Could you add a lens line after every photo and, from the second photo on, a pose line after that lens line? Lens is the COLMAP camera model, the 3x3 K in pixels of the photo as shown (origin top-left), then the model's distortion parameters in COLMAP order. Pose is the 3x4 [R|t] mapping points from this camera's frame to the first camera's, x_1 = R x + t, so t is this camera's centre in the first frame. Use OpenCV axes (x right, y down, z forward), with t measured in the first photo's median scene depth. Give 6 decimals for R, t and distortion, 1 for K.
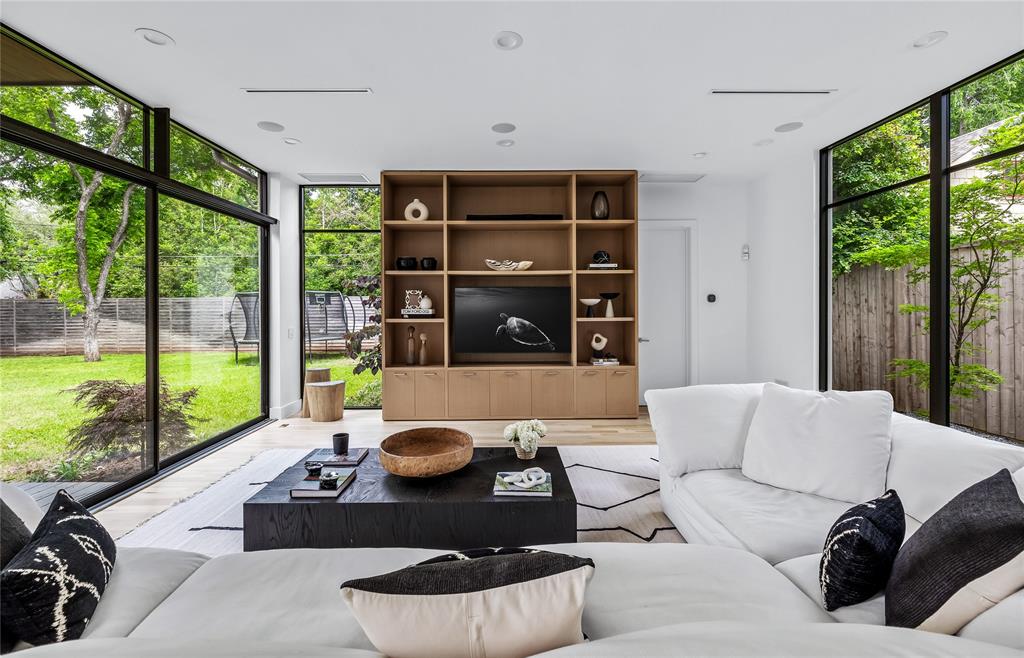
lens RADIAL K [[435.2, 0, 506.4], [0, 435.2, 308.6], [0, 0, 1]] dist [0.001478, 0.000786]
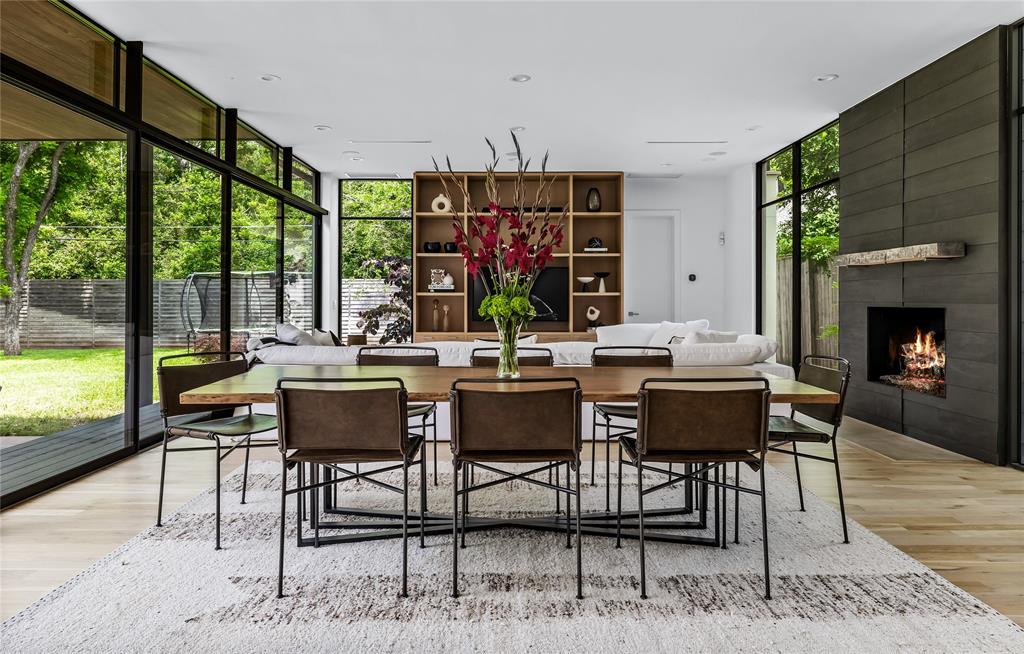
lens RADIAL K [[680.7, 0, 506.5], [0, 680.7, 294.2], [0, 0, 1]] dist [0.003206, -0.003830]
pose [[0.999898, 0.005358, -0.013271, 0.000855], [-0.005509, 0.999920, -0.011382, 0.047406], [0.013209, 0.011454, 0.999847, -0.884962]]
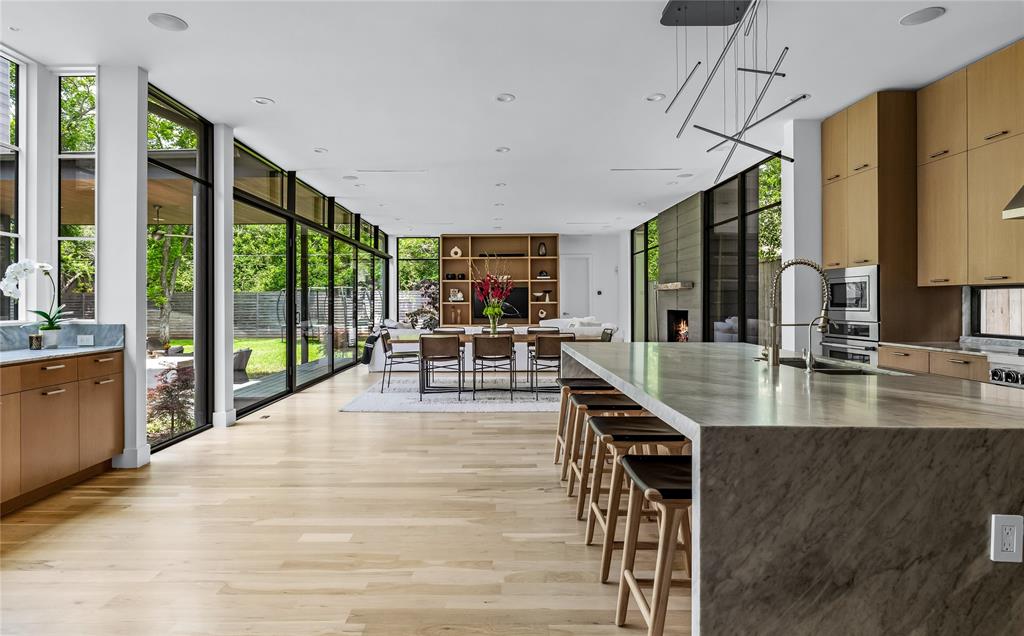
lens RADIAL K [[539.4, 0, 489.0], [0, 539.4, 299.1], [0, 0, 1]] dist [-0.001188, 0.000863]
pose [[0.999769, 0.000403, -0.021496, 0.012142], [-0.000629, 0.999945, -0.010513, 0.034786], [0.021490, 0.010524, 0.999714, -1.639583]]
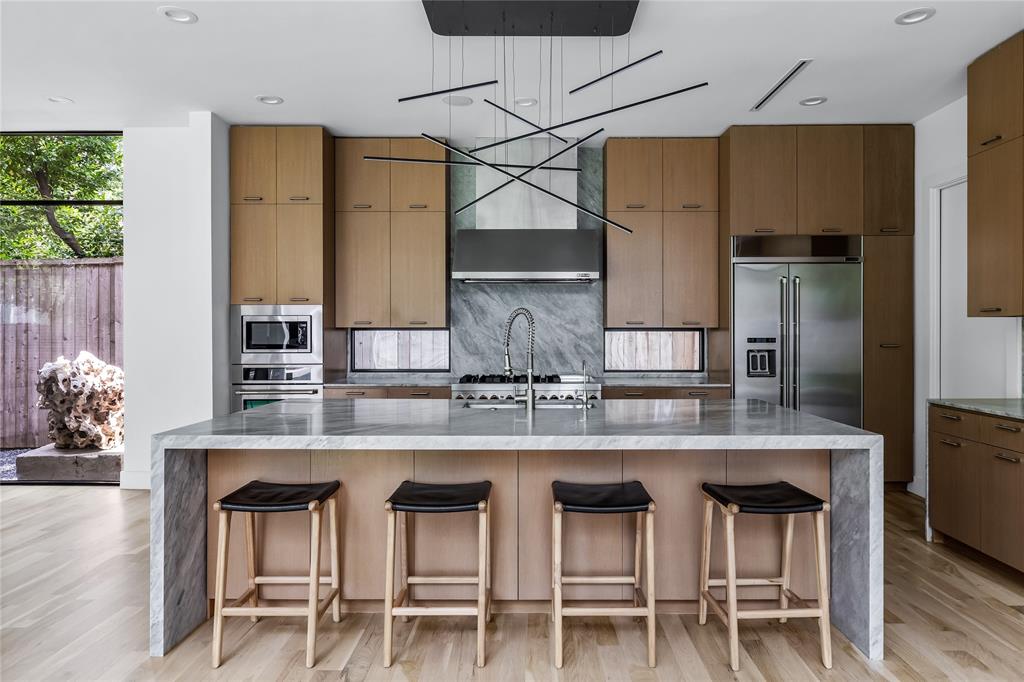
lens RADIAL K [[651.1, 0, 519.9], [0, 651.1, 330.3], [0, 0, 1]] dist [0.000311, -0.000841]
pose [[0.022689, 0.002140, 0.999740, -0.382014], [0.005650, 0.999981, -0.002269, 0.014821], [-0.999727, 0.005700, 0.022676, -1.110495]]
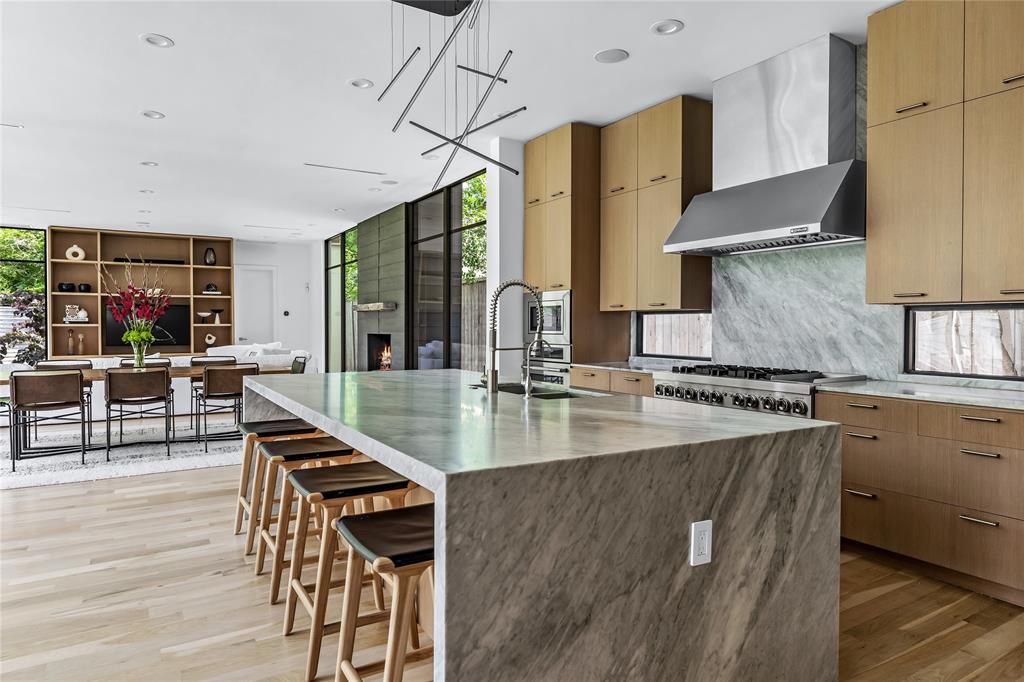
lens RADIAL K [[616.8, 0, 507.6], [0, 616.8, 332.9], [0, 0, 1]] dist [-0.004475, 0.002092]
pose [[0.862763, -0.001858, 0.505604, 0.006153], [-0.001984, 0.999973, 0.007059, 0.035414], [-0.505604, -0.007093, 0.862737, -1.598594]]
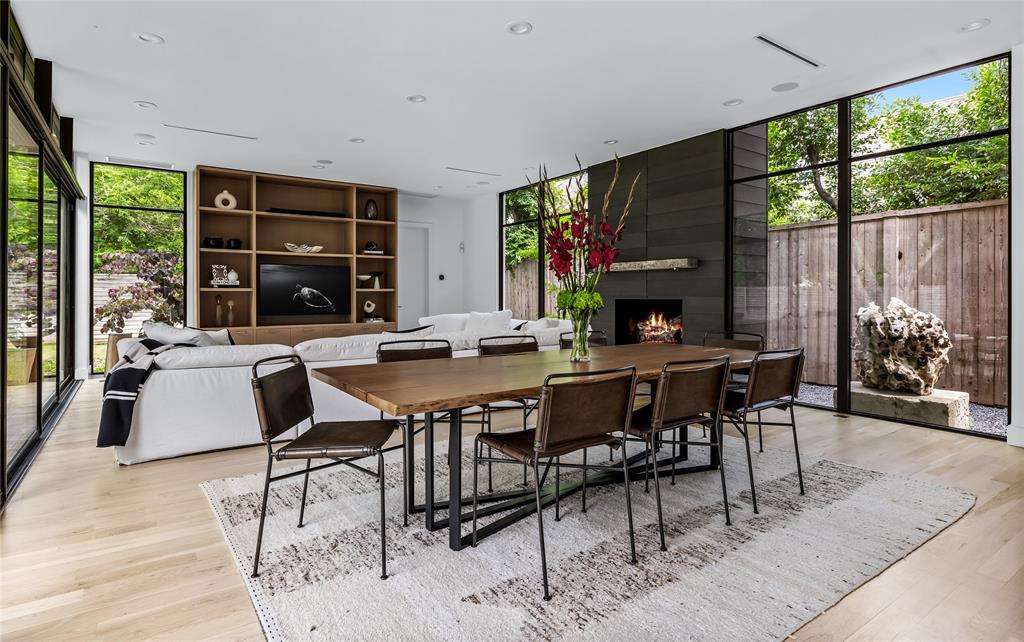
lens RADIAL K [[539.3, 0, 510.4], [0, 539.3, 295.0], [0, 0, 1]] dist [-0.003185, -0.000162]
pose [[0.828195, 0.003256, 0.560430, -0.390181], [-0.000425, 0.999986, -0.005182, 0.049162], [-0.560440, 0.004054, 0.828185, -0.699123]]
